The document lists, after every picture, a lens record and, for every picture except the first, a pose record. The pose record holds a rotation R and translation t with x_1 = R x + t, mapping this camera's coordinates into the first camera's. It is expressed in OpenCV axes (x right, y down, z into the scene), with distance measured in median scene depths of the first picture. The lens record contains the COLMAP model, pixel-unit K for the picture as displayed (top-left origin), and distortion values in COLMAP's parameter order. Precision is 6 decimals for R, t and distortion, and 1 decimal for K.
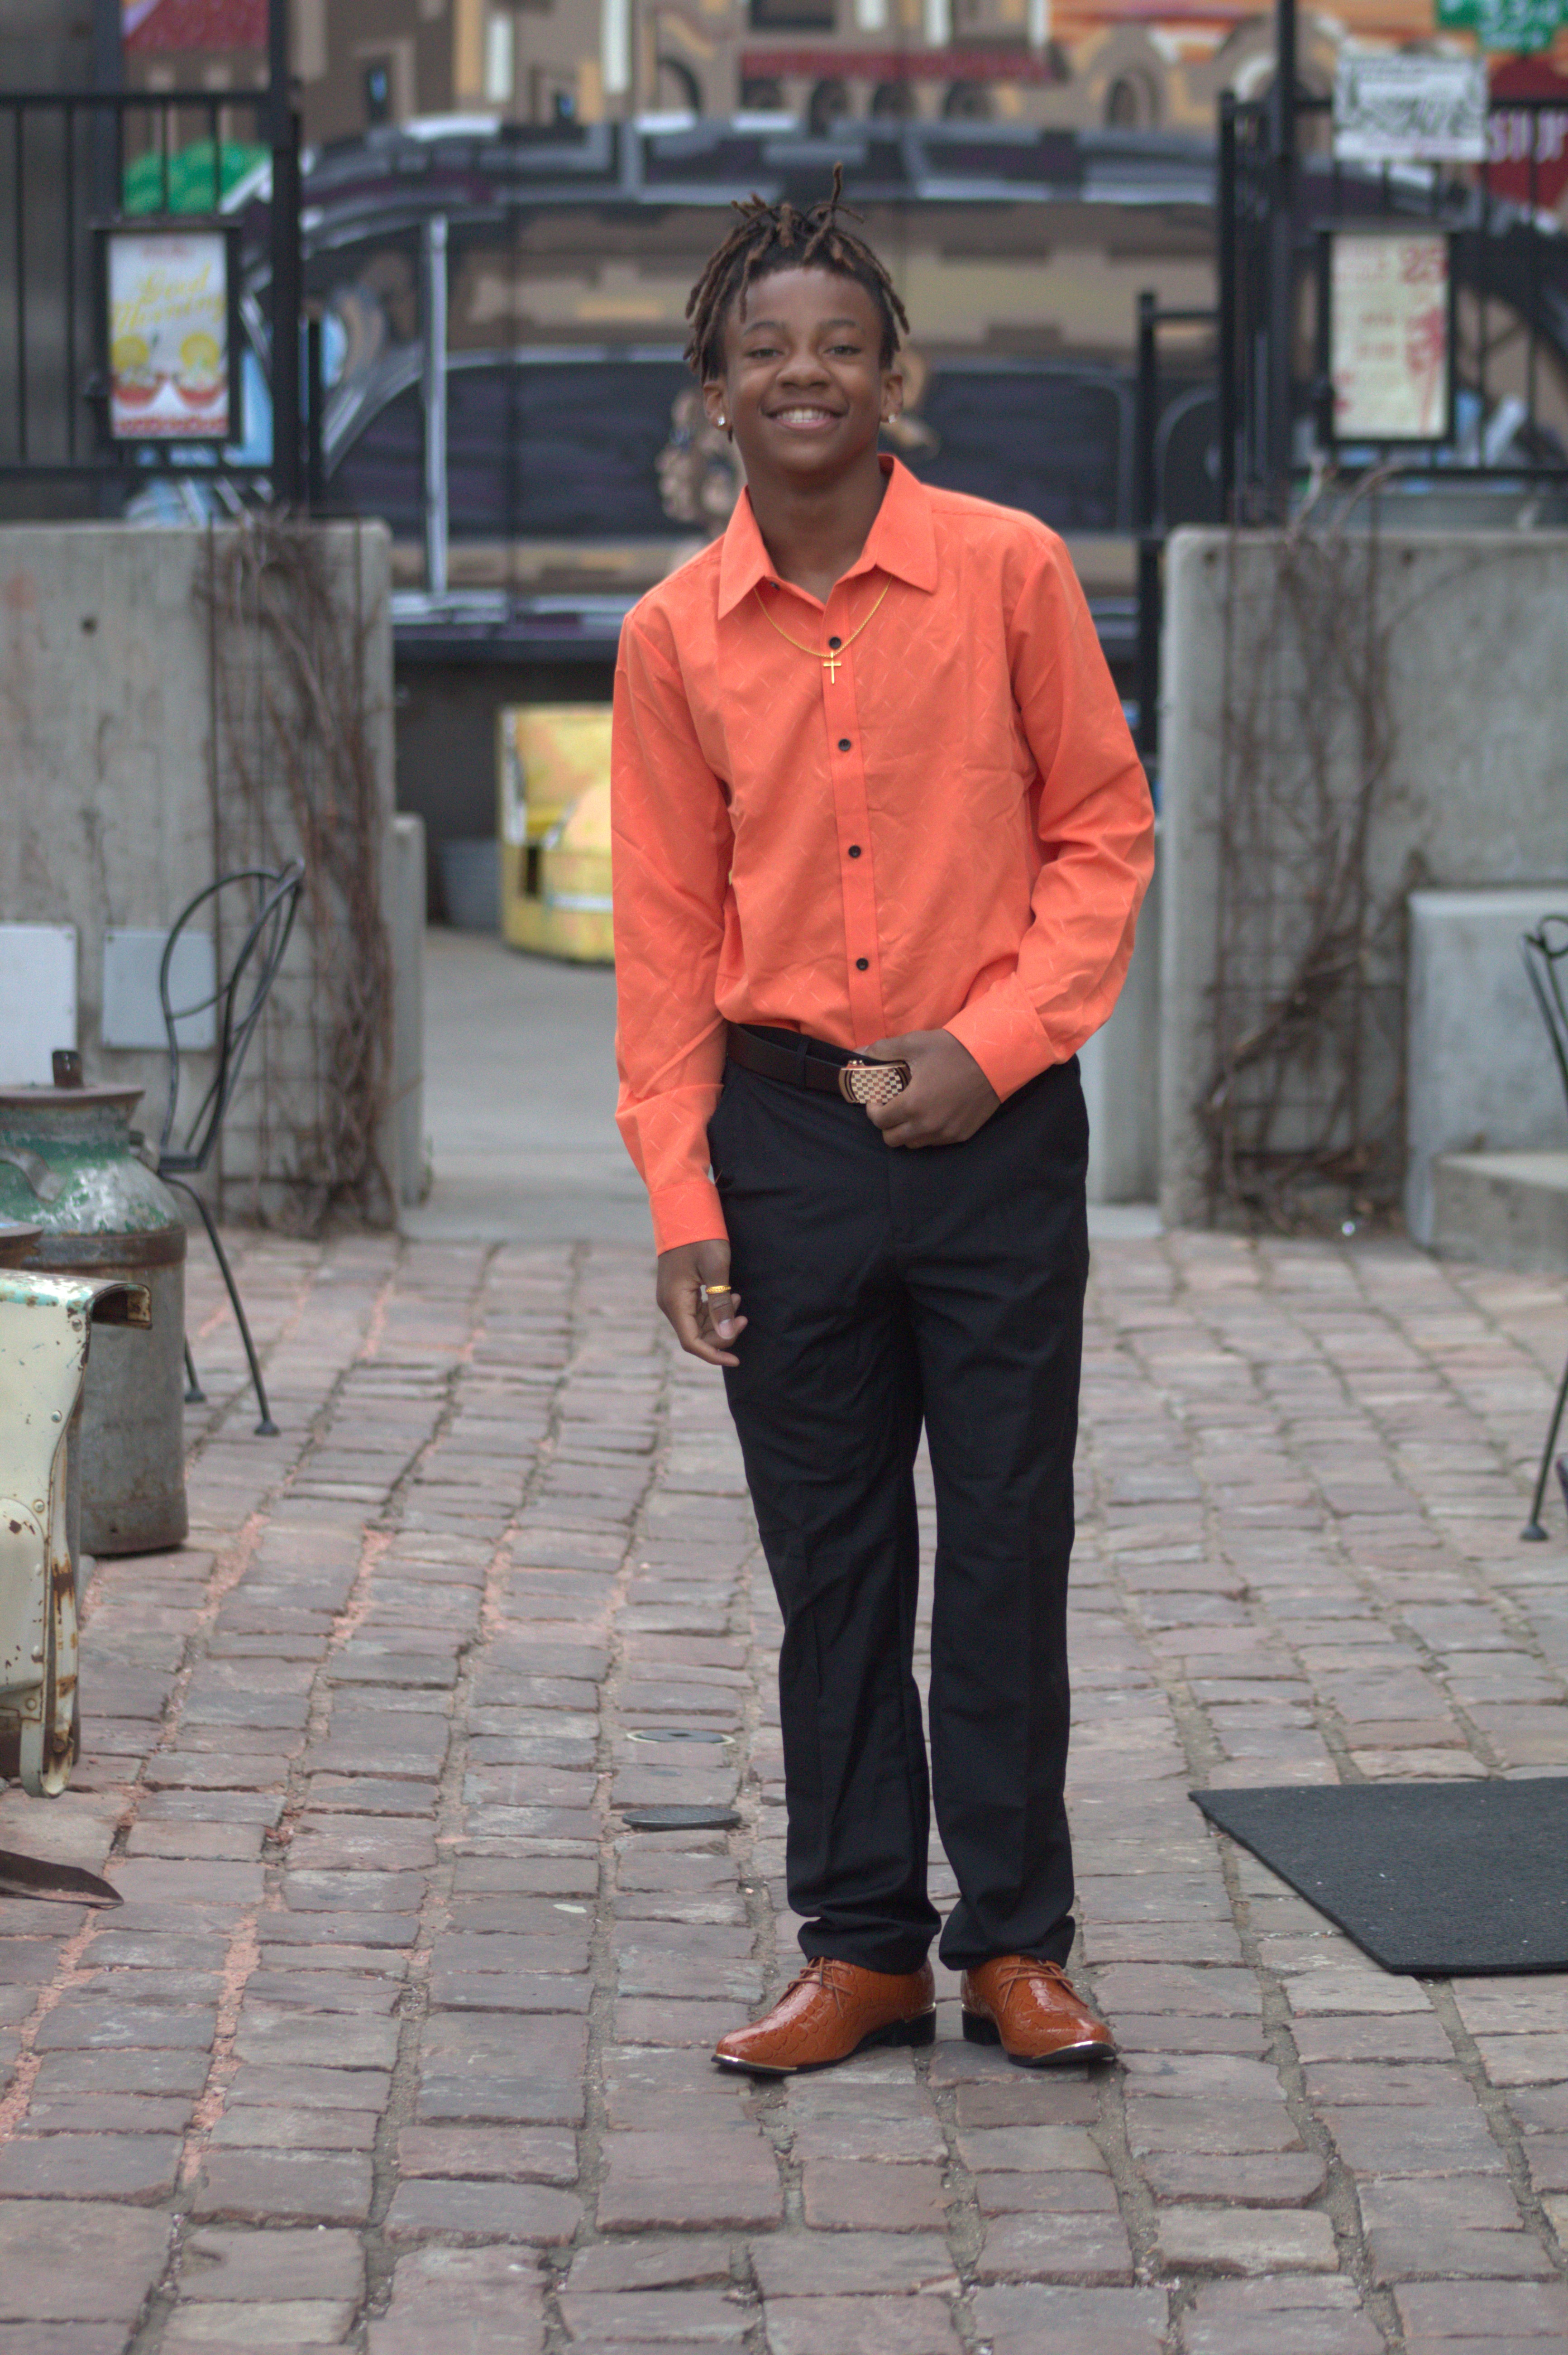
lens RADIAL K [[9557.6, 0, 784.0], [0, 9557.6, 1177.5], [0, 0, 1]] dist [-0.044768, 1.666474]
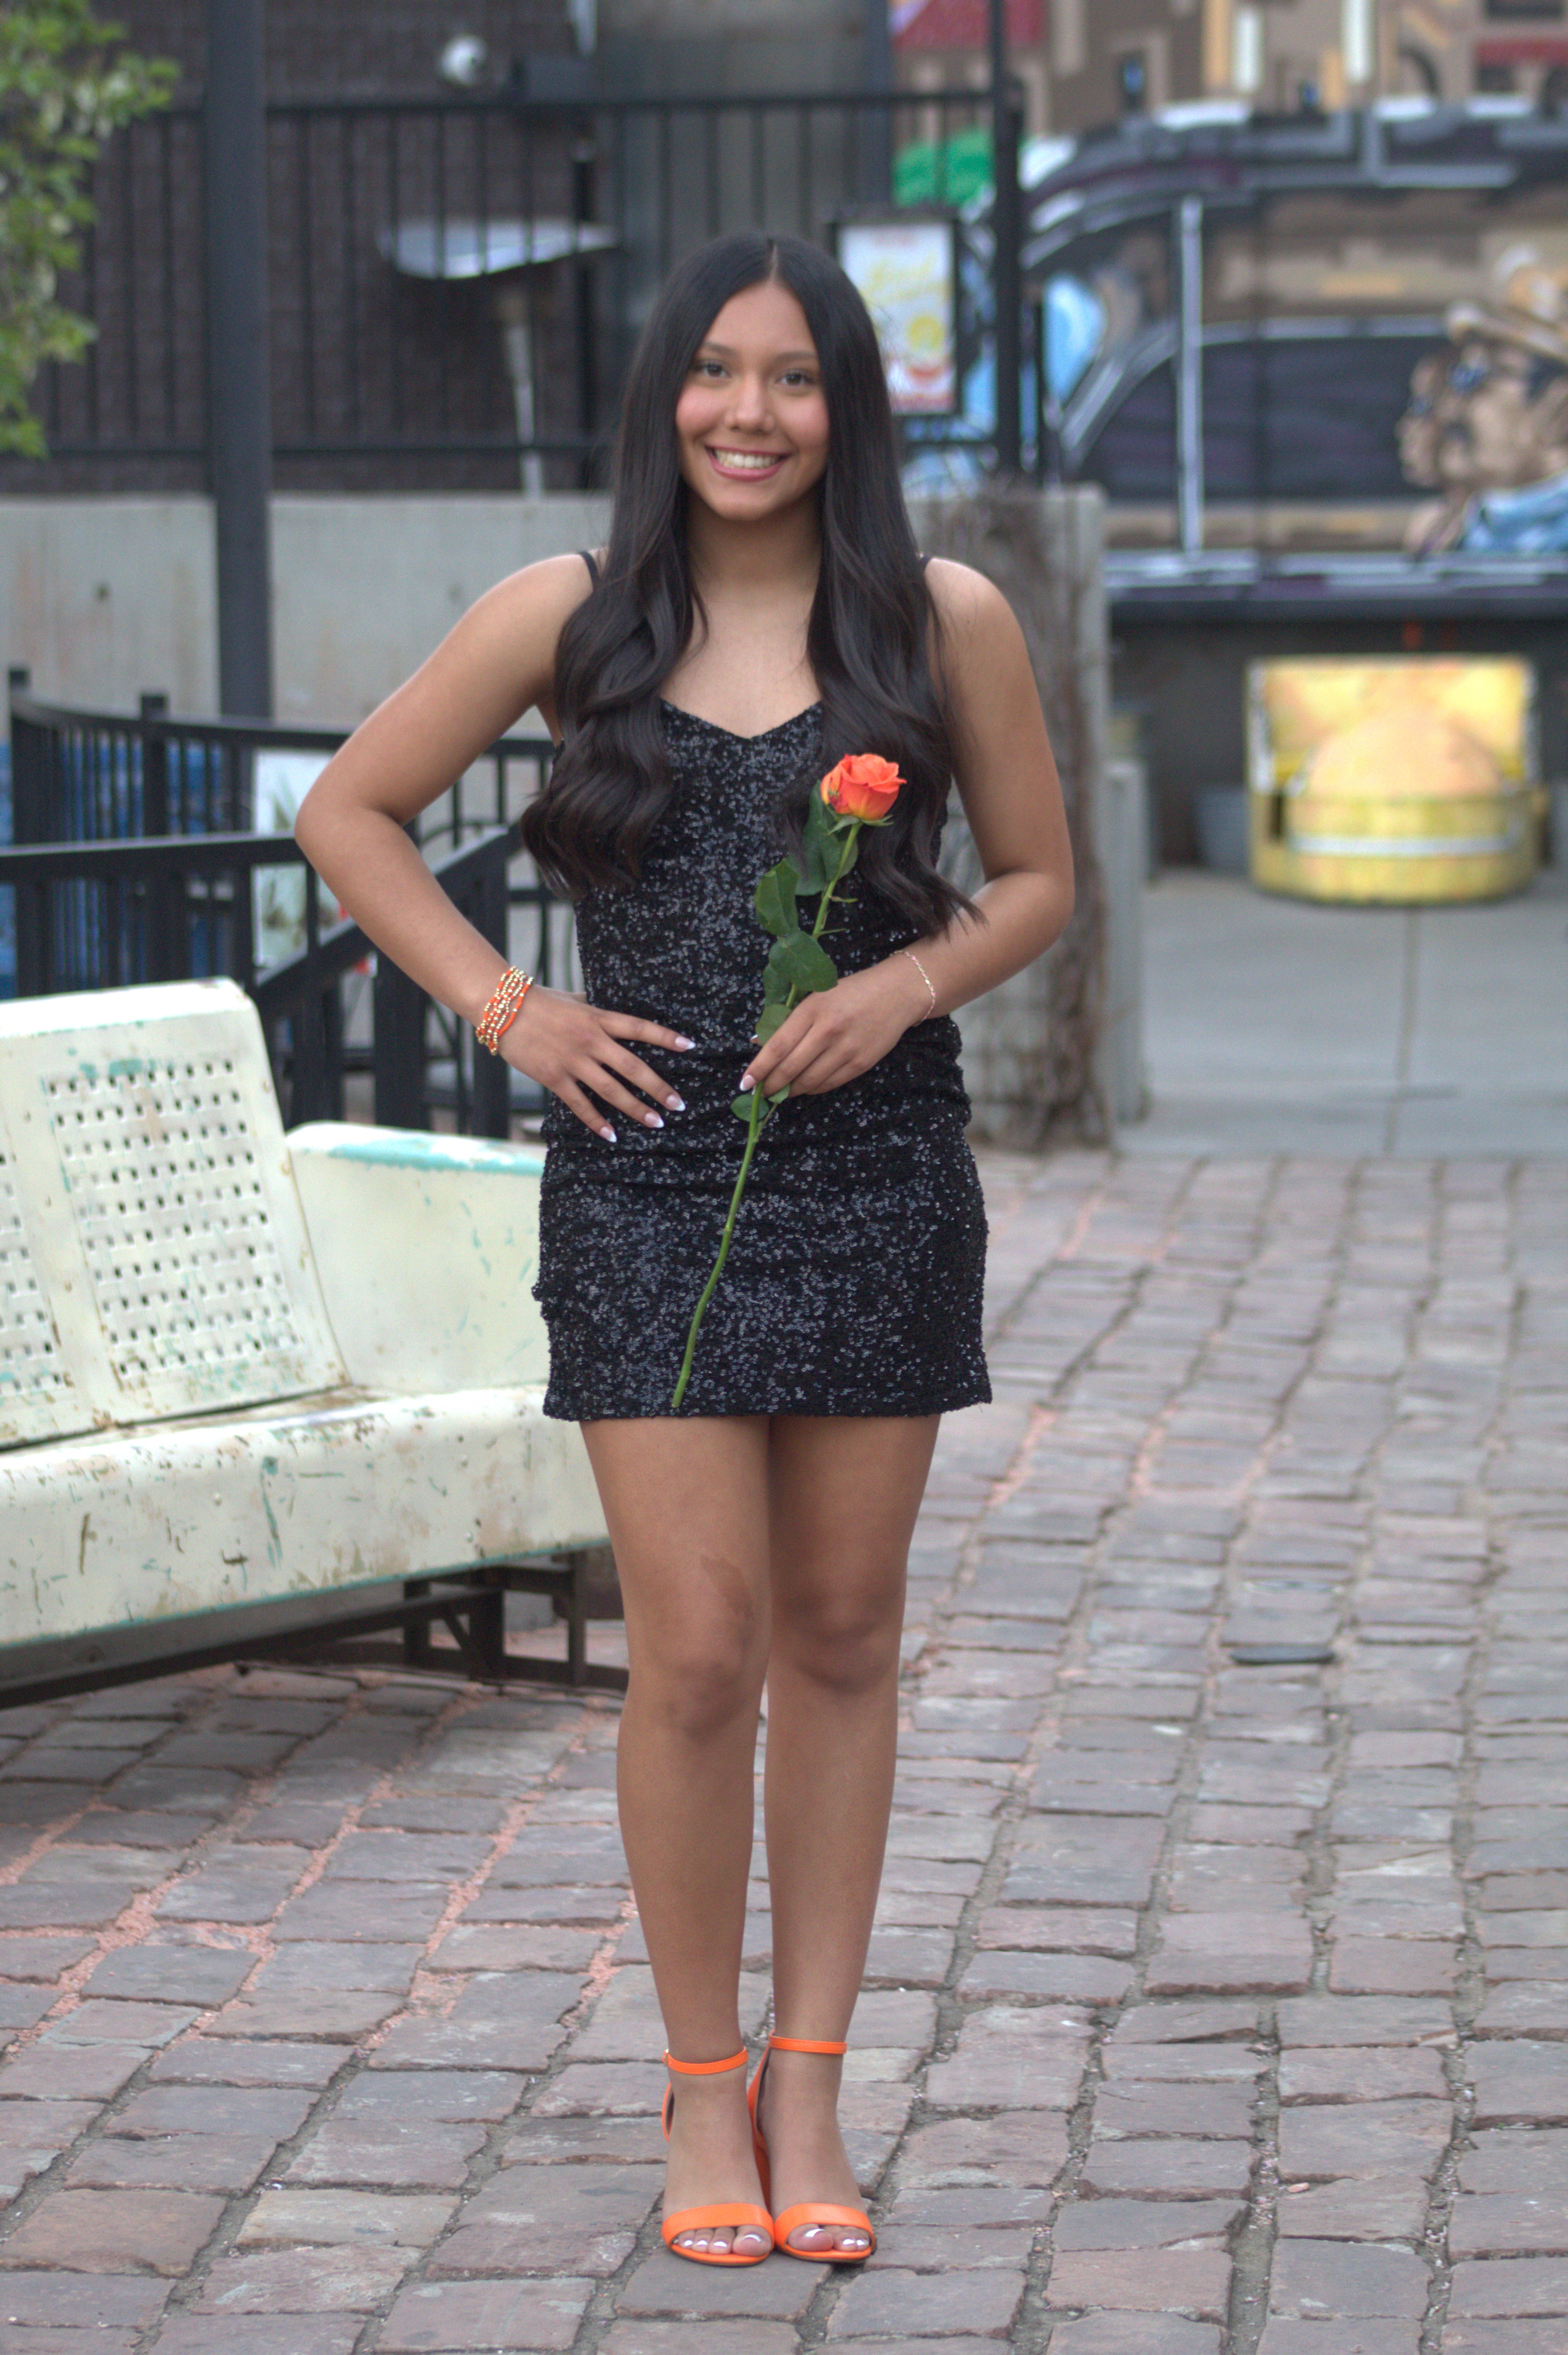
lens RADIAL K [[9557.6, 0, 784.0], [0, 9557.6, 1177.5], [0, 0, 1]] dist [-0.044768, 1.666474]
pose [[0.995213, -0.003366, -0.097670, 0.040653], [0.003721, 0.999987, 0.003460, 0.007554], [0.097657, -0.003807, 0.995213, -0.111243]]
